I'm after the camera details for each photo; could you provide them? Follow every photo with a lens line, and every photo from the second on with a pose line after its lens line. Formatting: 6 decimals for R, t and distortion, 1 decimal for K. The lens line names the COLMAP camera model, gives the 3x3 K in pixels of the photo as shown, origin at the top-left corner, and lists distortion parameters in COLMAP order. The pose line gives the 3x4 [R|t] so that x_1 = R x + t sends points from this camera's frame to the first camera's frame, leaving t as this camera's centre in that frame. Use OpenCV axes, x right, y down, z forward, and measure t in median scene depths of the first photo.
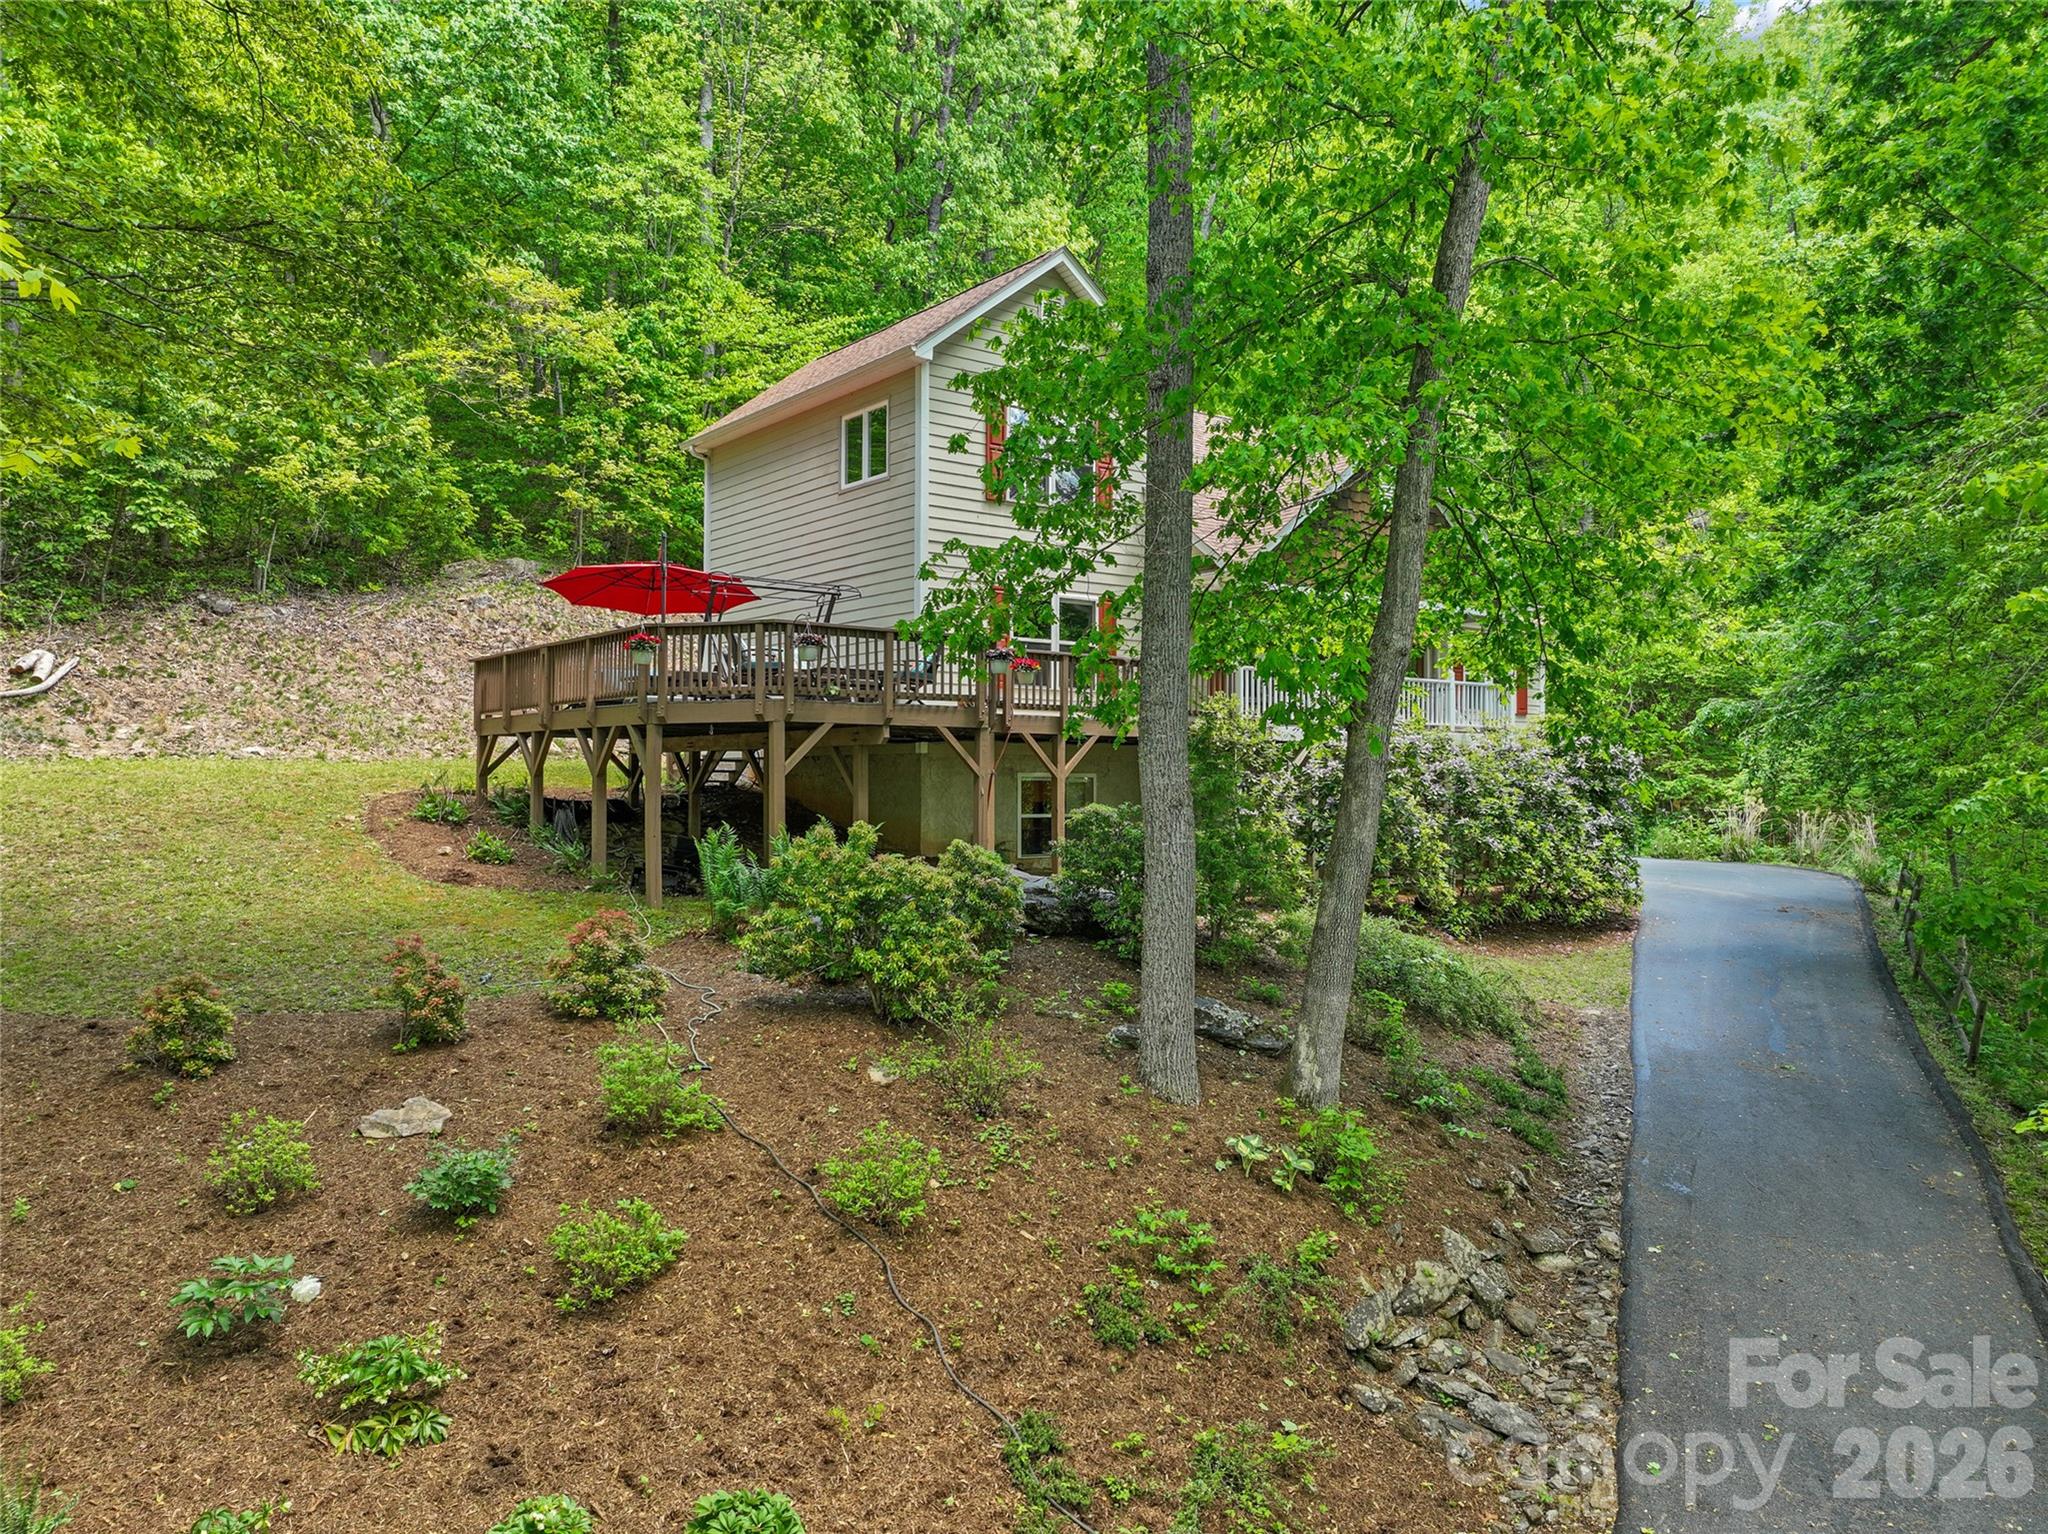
lens RADIAL K [[1450.8, 0, 1023.9], [0, 1450.8, 759.2], [0, 0, 1]] dist [0.004956, 0.008242]
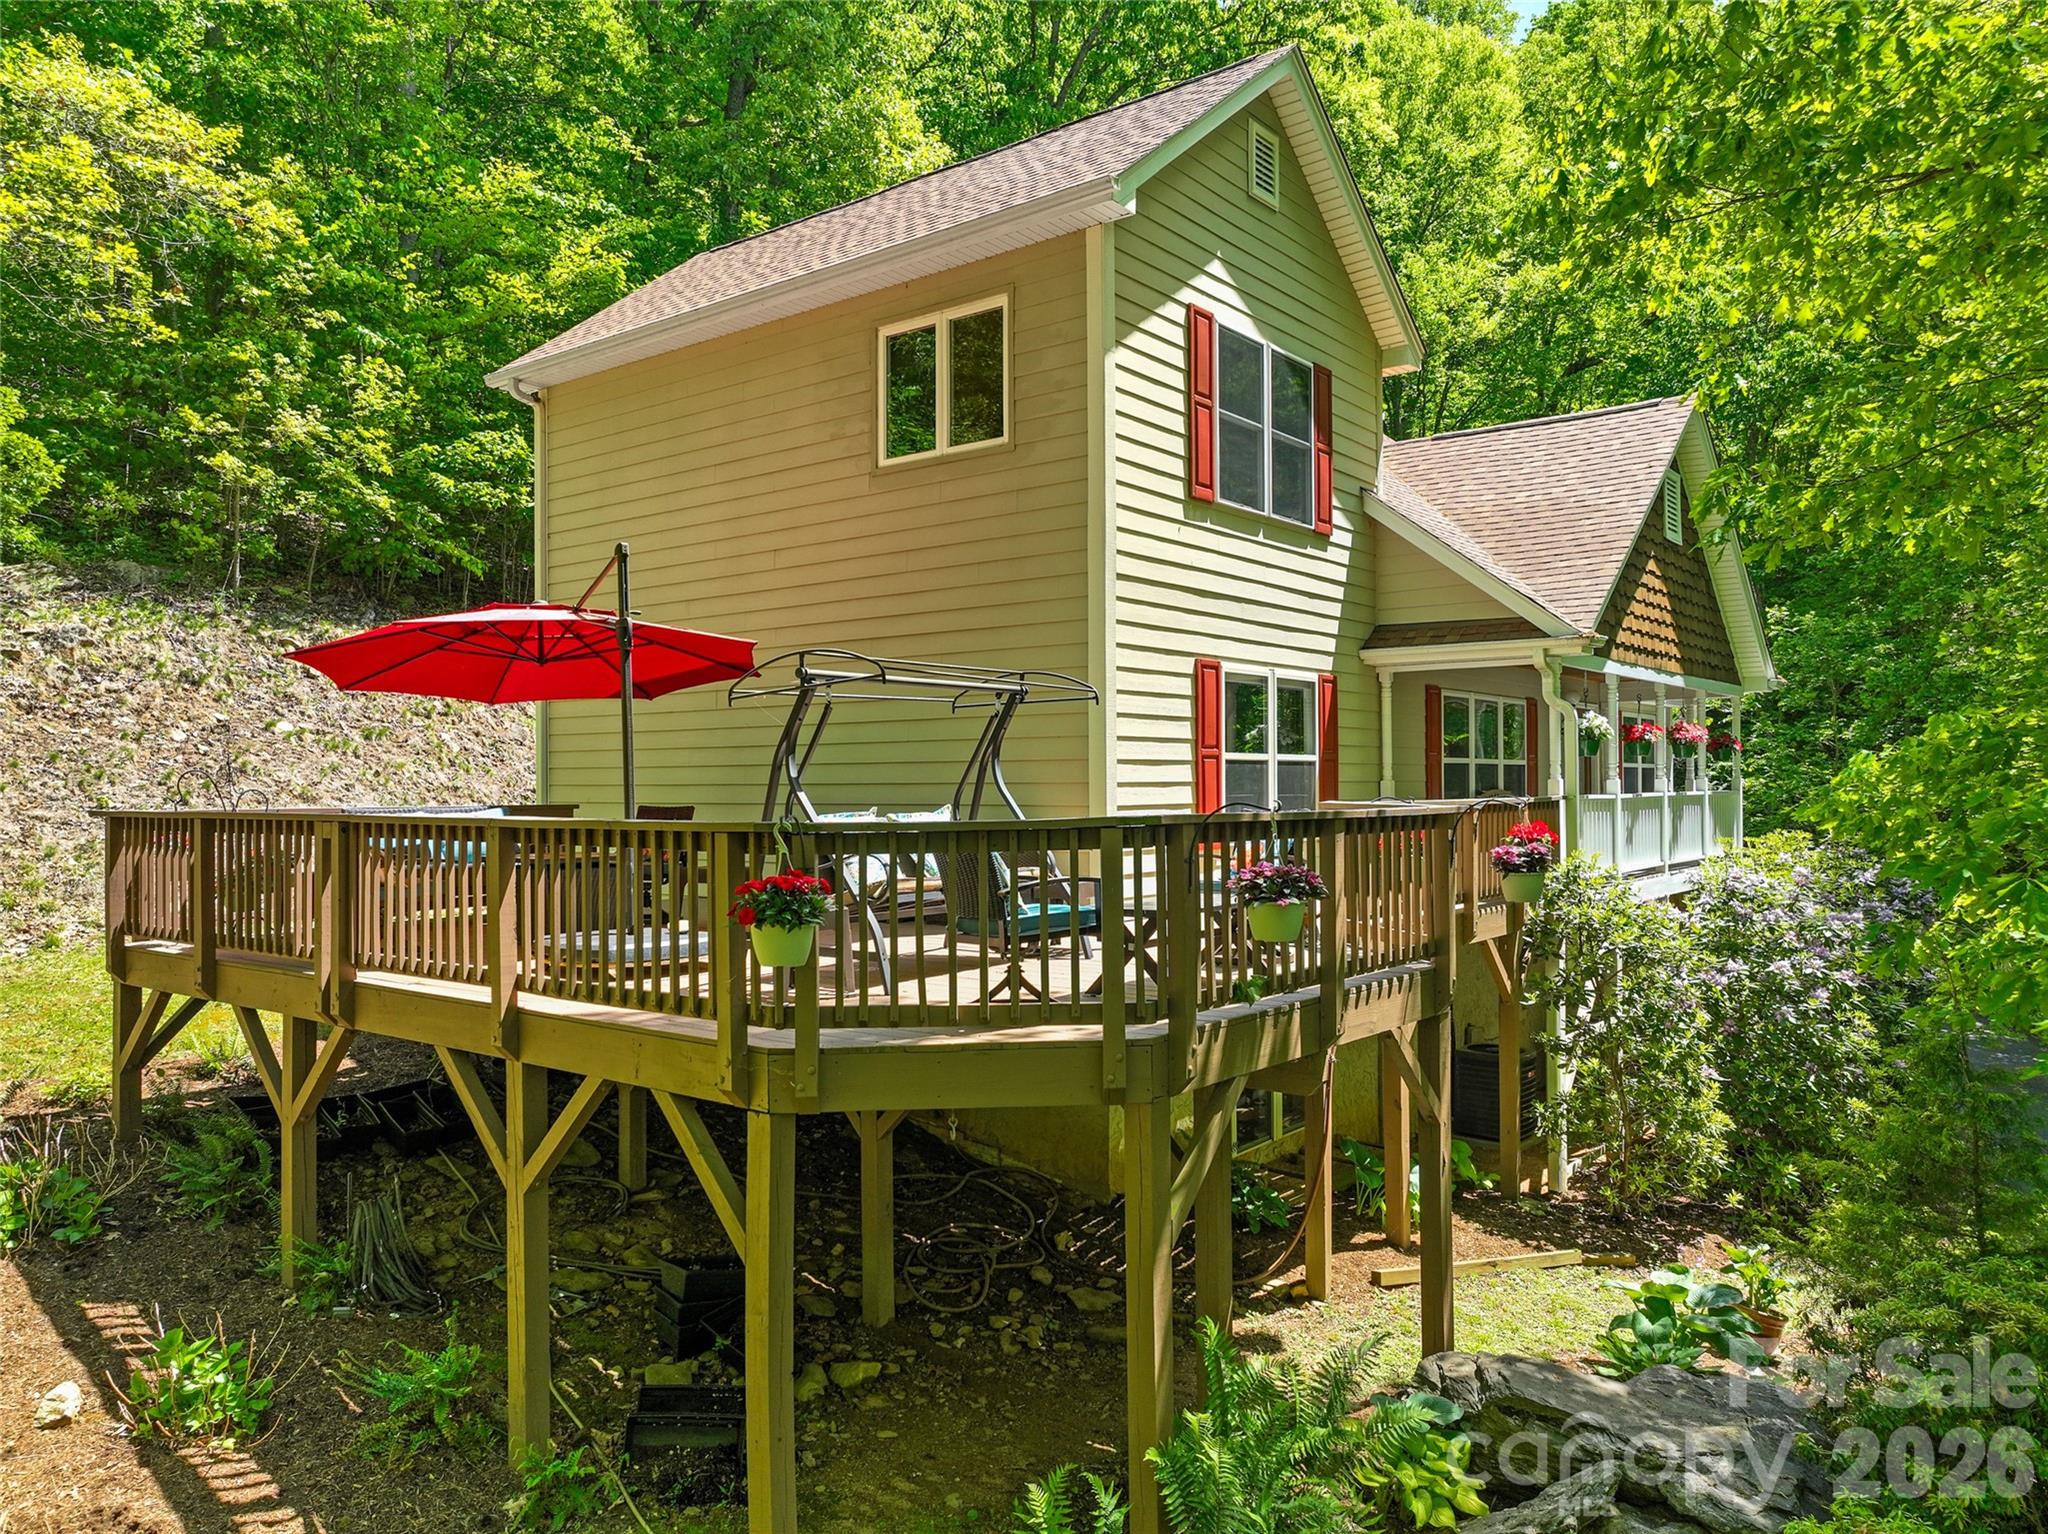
lens RADIAL K [[1450.8, 0, 1023.2], [0, 1450.8, 780.3], [0, 0, 1]] dist [0.004956, 0.008242]
pose [[0.968590, -0.005663, 0.248599, -0.138797], [0.003817, 0.999961, 0.007910, -0.050471], [-0.248634, -0.006713, 0.968574, 0.316459]]
